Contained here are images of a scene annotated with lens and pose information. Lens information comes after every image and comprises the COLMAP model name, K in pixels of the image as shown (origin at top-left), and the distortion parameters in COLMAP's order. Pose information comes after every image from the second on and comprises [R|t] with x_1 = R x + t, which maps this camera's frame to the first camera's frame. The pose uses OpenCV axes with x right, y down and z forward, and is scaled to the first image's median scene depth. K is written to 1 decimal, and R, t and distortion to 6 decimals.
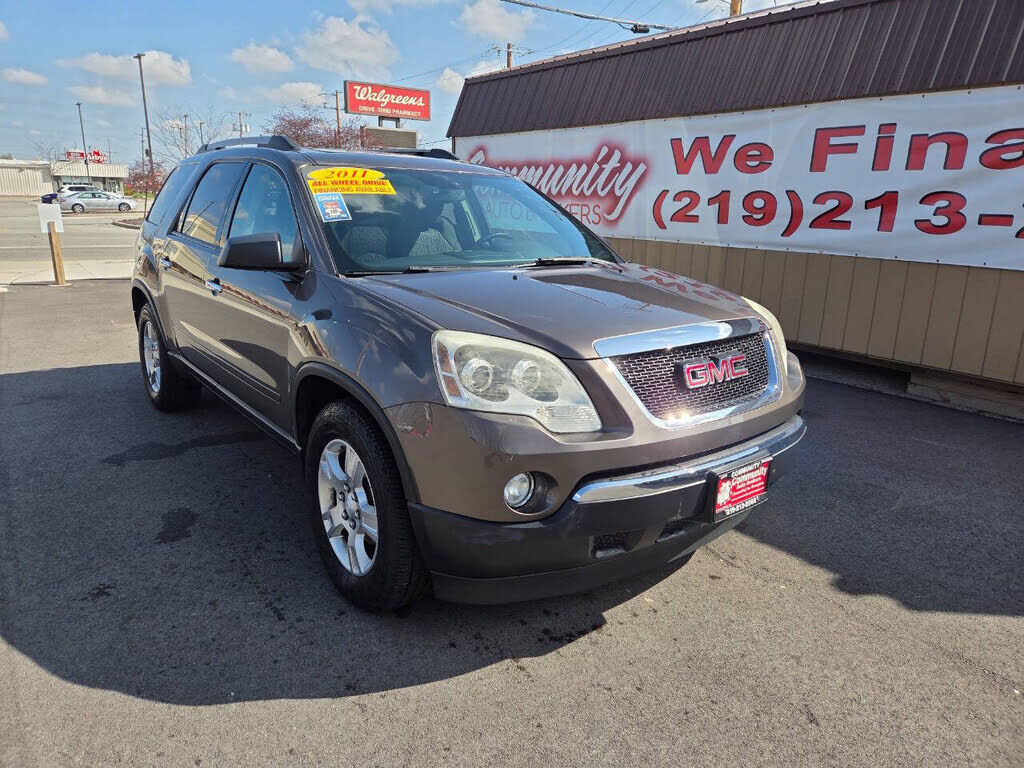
lens RADIAL K [[706.8, 0, 499.5], [0, 706.8, 377.6], [0, 0, 1]] dist [0.063650, -0.058012]
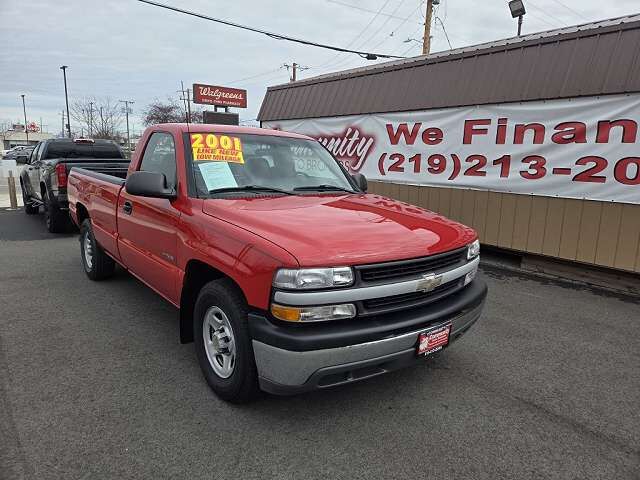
lens RADIAL K [[441.8, 0, 318.0], [0, 441.8, 238.8], [0, 0, 1]] dist [0.063650, -0.058012]
pose [[0.998038, -0.012178, 0.061420, 0.000576], [0.015674, 0.998264, -0.056769, 0.005216], [-0.060622, 0.057621, 0.996496, -0.066543]]
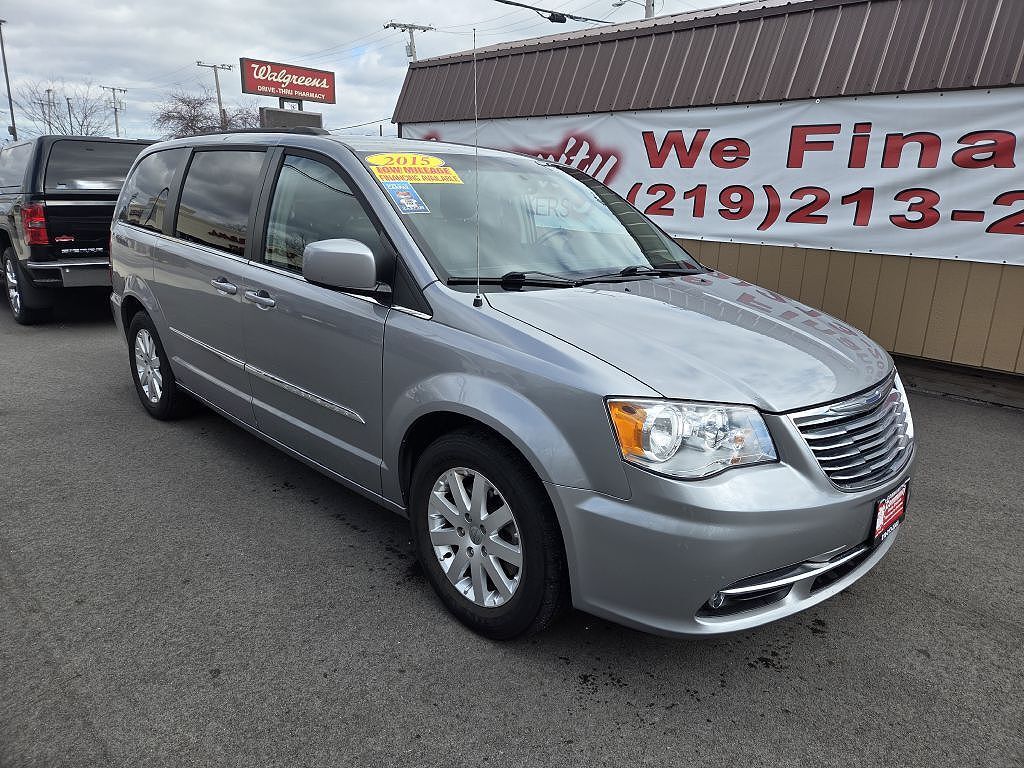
lens RADIAL K [[706.8, 0, 510.7], [0, 706.8, 372.3], [0, 0, 1]] dist [0.063650, -0.058012]
pose [[0.987342, -0.029694, 0.155804, -0.121938], [0.028173, 0.999531, 0.011964, -0.013463], [-0.156087, -0.007424, 0.987715, 0.033574]]
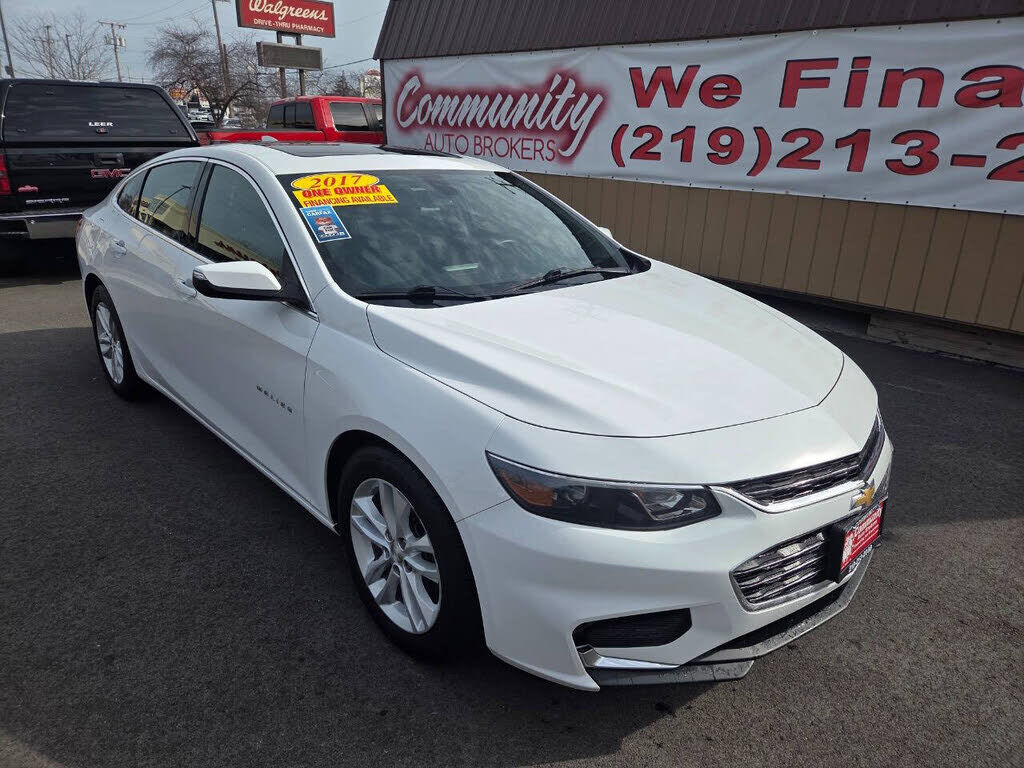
lens RADIAL K [[706.8, 0, 509.0], [0, 706.8, 383.4], [0, 0, 1]] dist [0.063650, -0.058012]
pose [[0.990811, -0.042481, 0.128411, -0.061666], [0.029130, 0.994139, 0.104112, -0.026888], [-0.132081, -0.099415, 0.986241, 0.055697]]
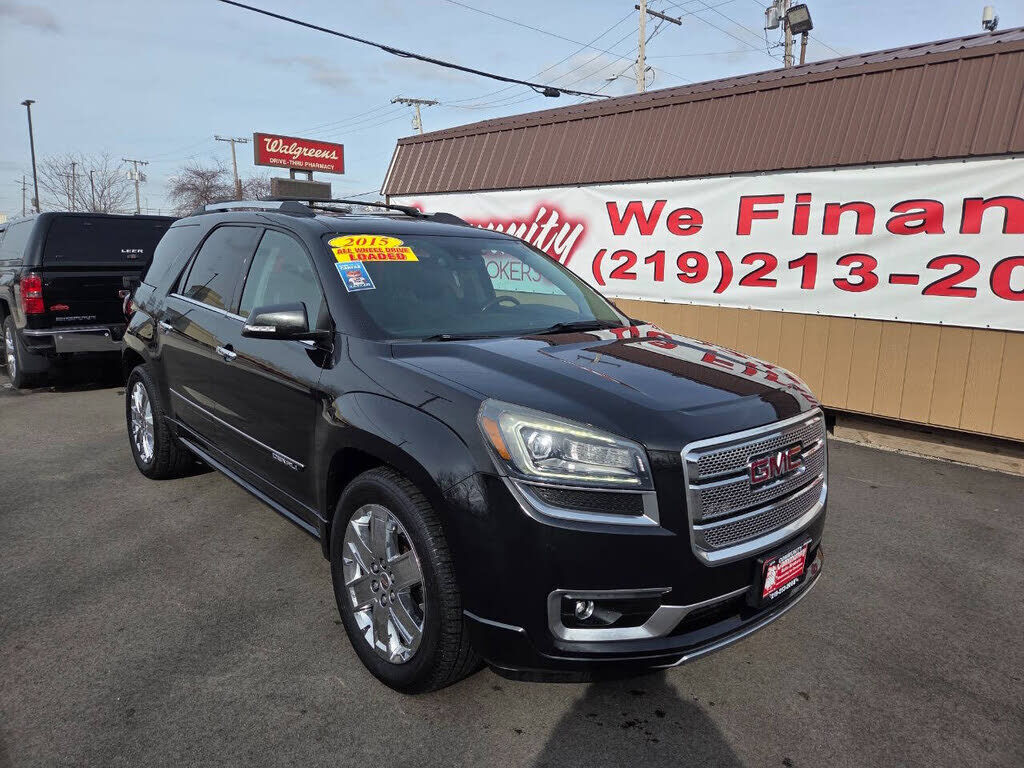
lens RADIAL K [[706.8, 0, 508.4], [0, 706.8, 377.4], [0, 0, 1]] dist [0.063650, -0.058012]
pose [[0.990235, -0.024129, 0.137304, -0.062121], [0.033307, 0.997333, -0.064943, -0.010284], [-0.135371, 0.068882, 0.988398, -0.012308]]
